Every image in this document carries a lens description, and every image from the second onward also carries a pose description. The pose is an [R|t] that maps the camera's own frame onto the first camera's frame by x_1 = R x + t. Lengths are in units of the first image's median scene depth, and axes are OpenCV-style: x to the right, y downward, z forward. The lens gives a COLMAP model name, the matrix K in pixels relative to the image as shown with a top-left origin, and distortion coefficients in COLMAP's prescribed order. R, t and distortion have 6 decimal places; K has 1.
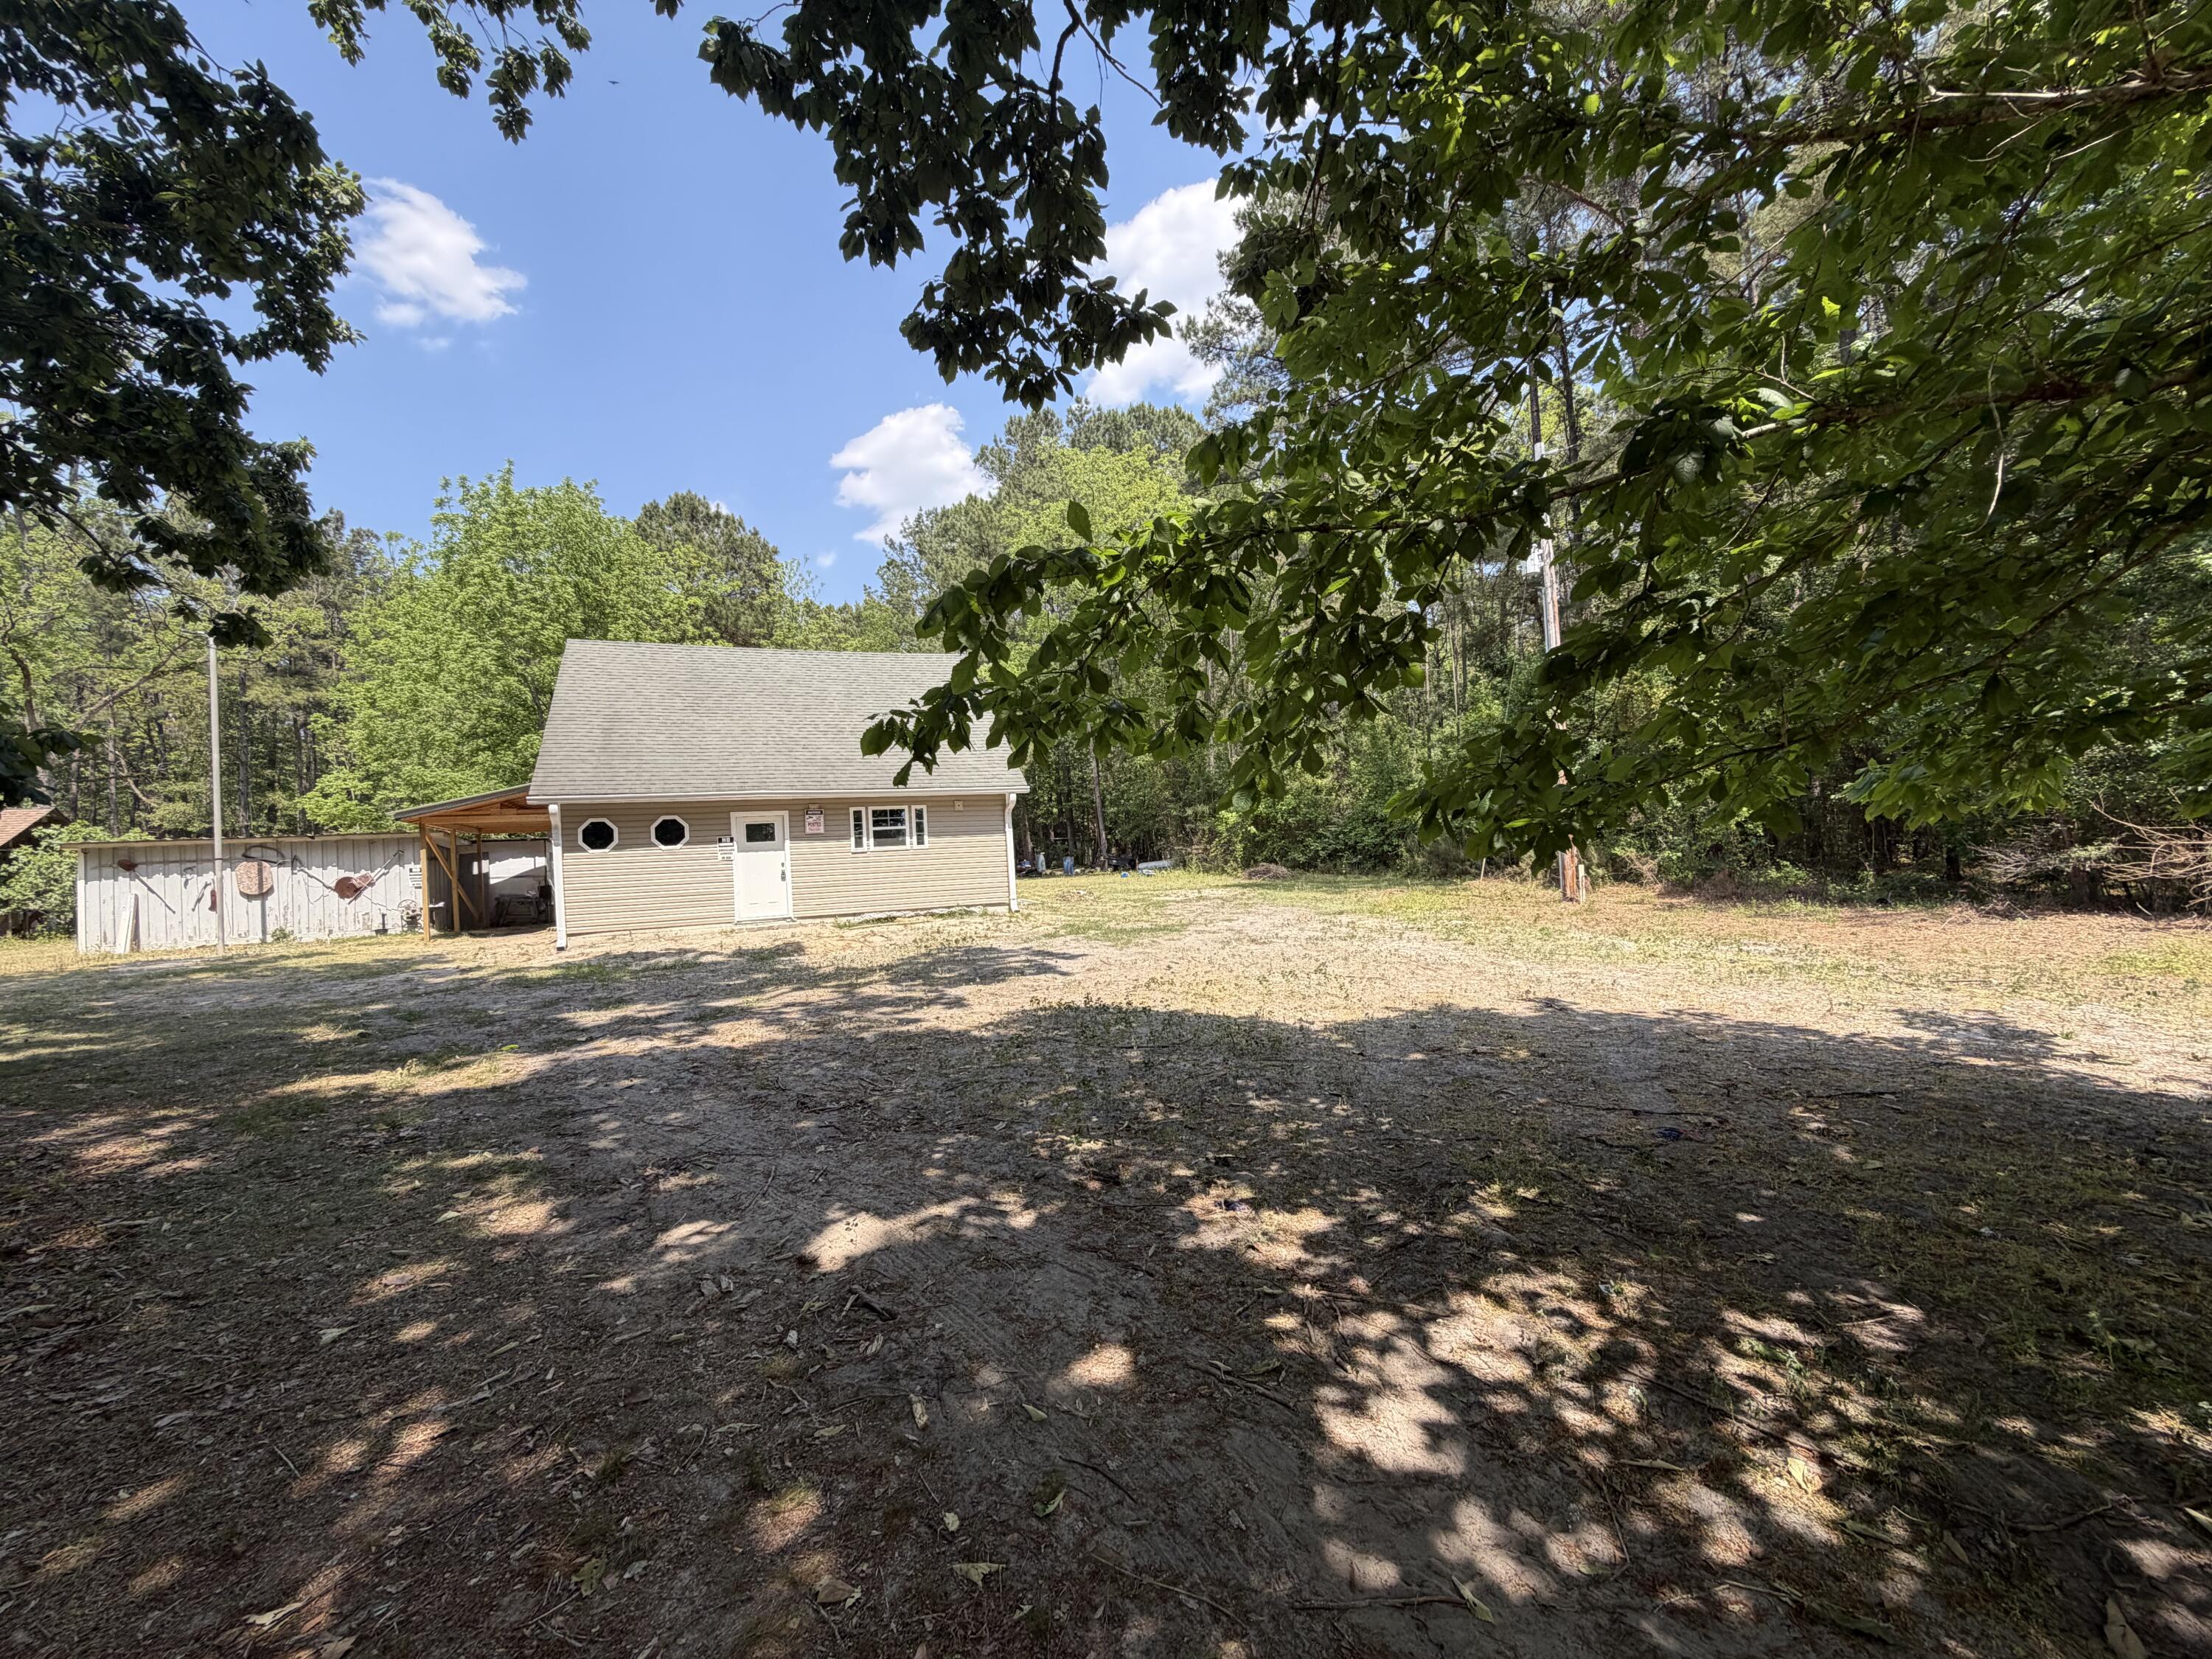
lens RADIAL K [[879.4, 0, 1095.7], [0, 879.4, 838.5], [0, 0, 1]] dist [0.000128, -0.000010]
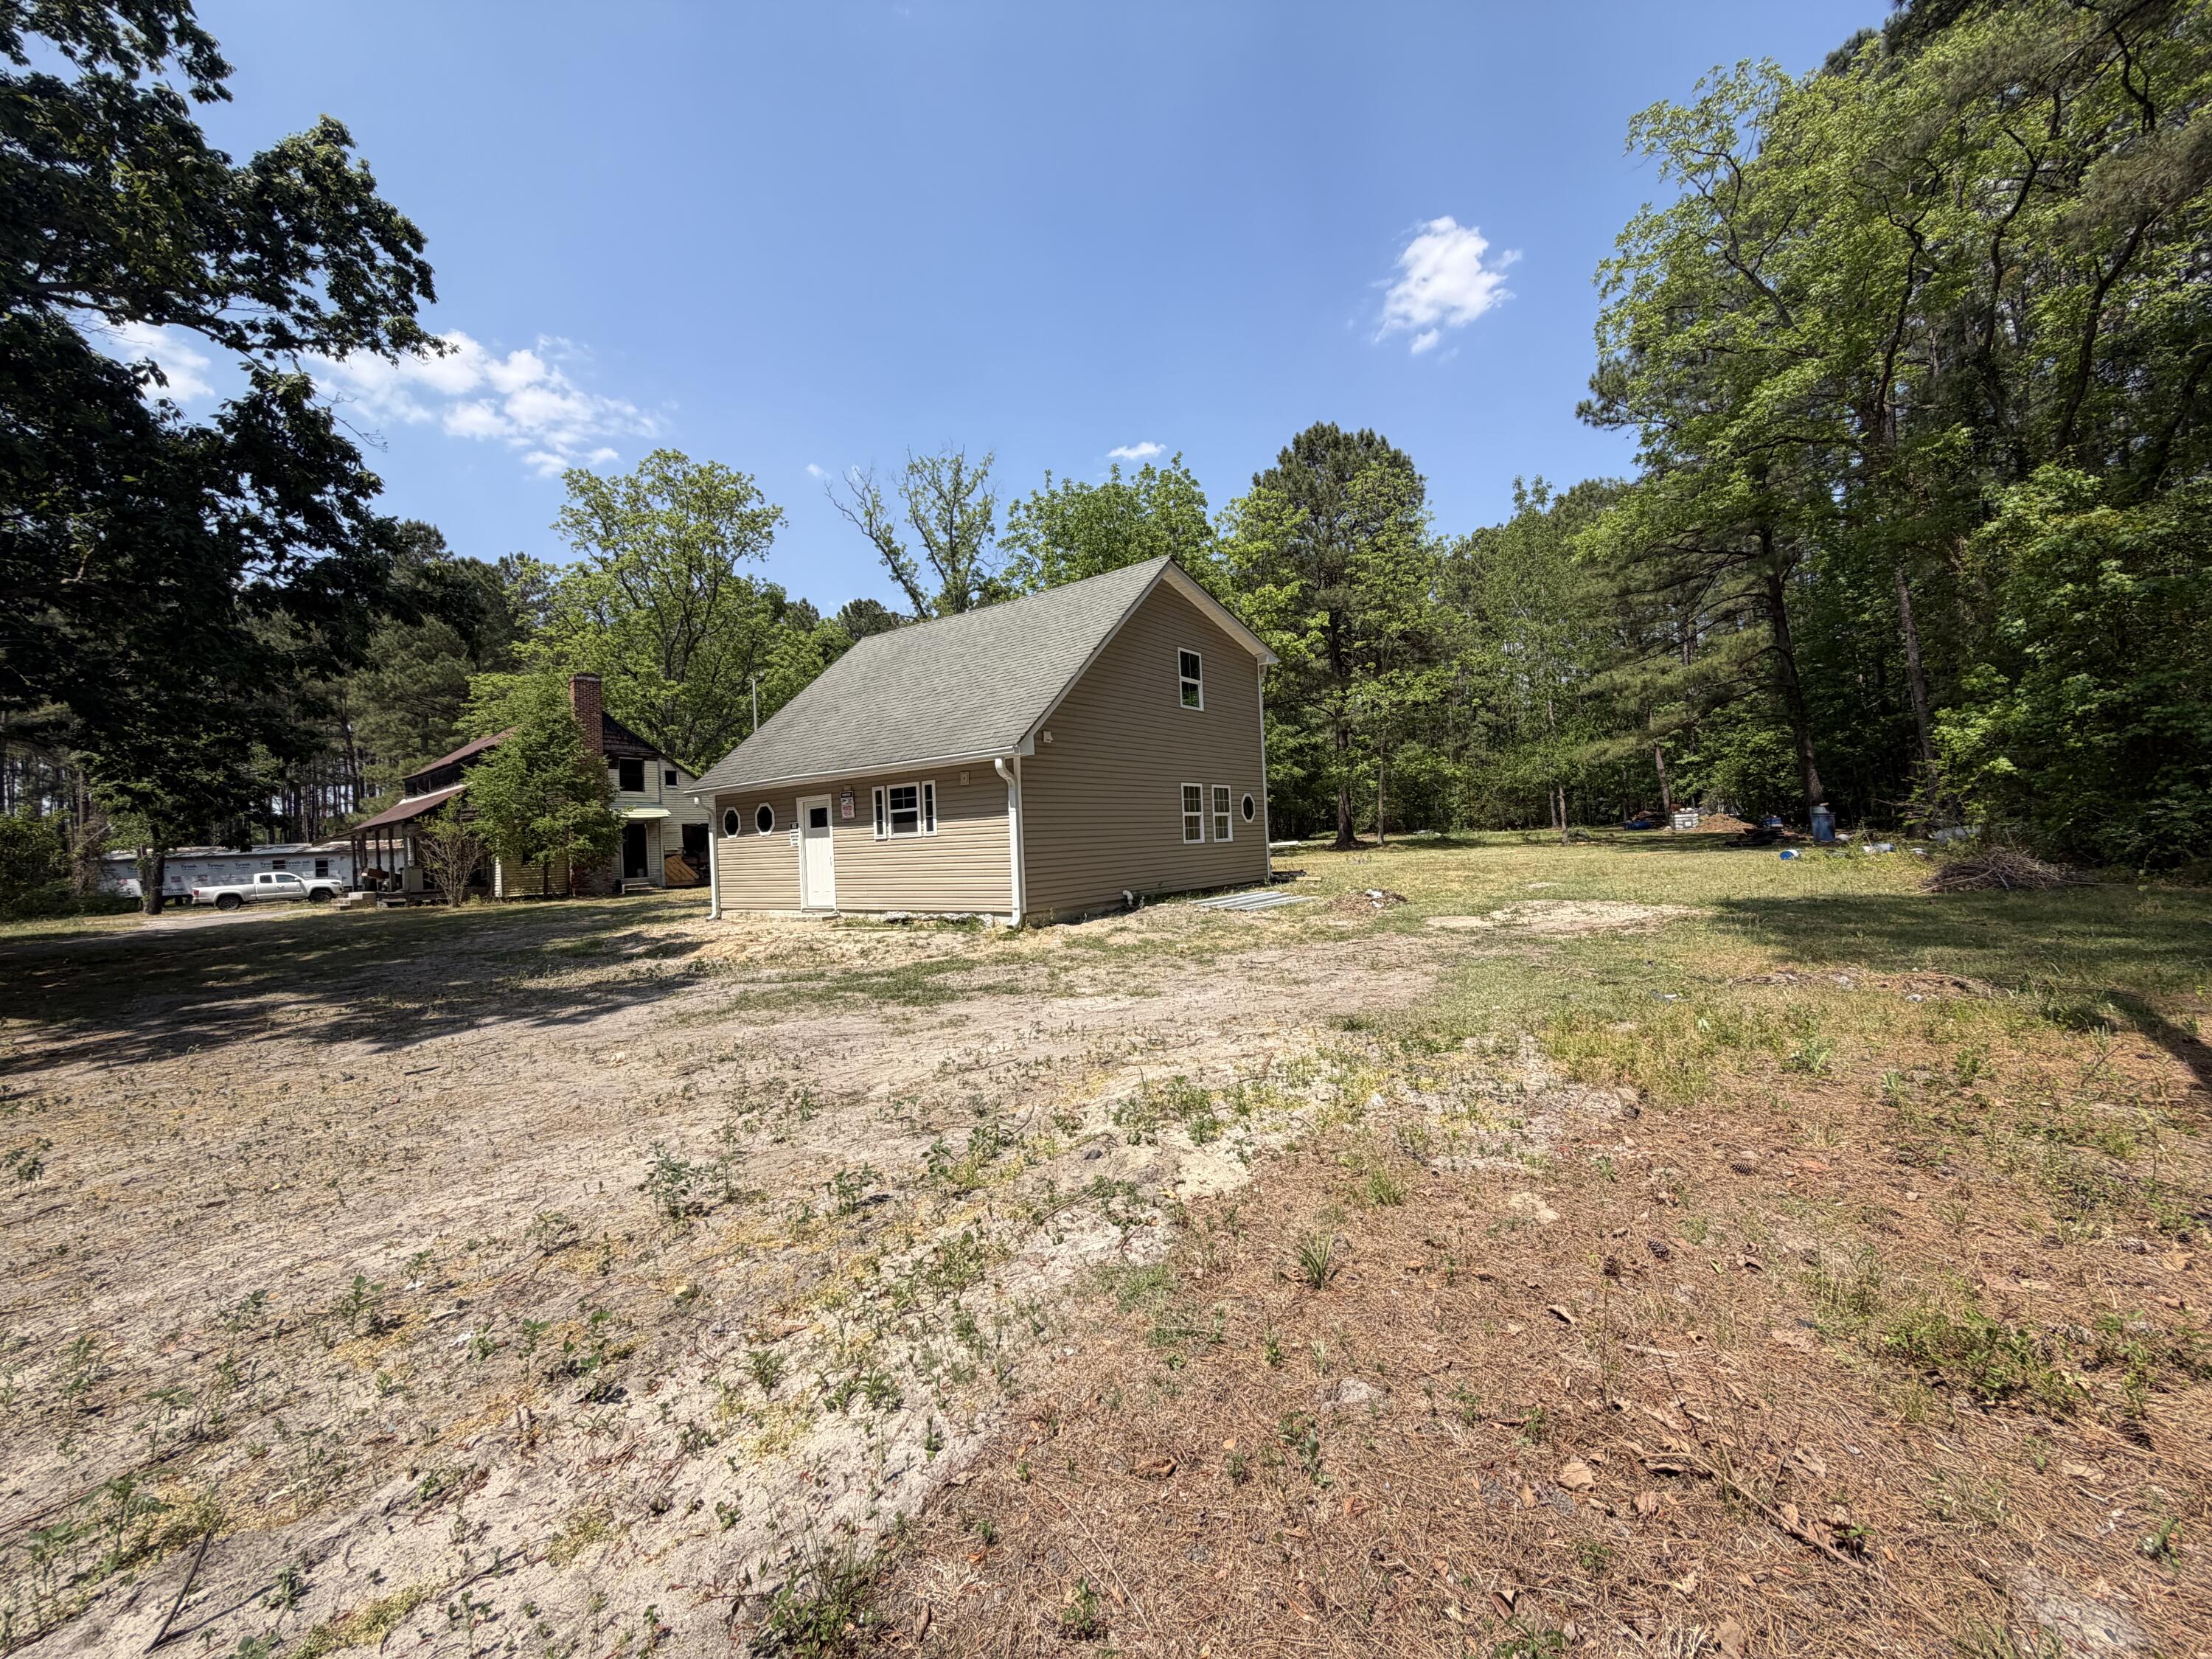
lens RADIAL K [[879.4, 0, 1095.7], [0, 879.4, 838.5], [0, 0, 1]] dist [0.000128, -0.000010]
pose [[0.521049, 0.021996, -0.853243, 0.560853], [0.032085, 0.998457, 0.045332, -0.017461], [0.852924, -0.050997, 0.519539, 0.727647]]
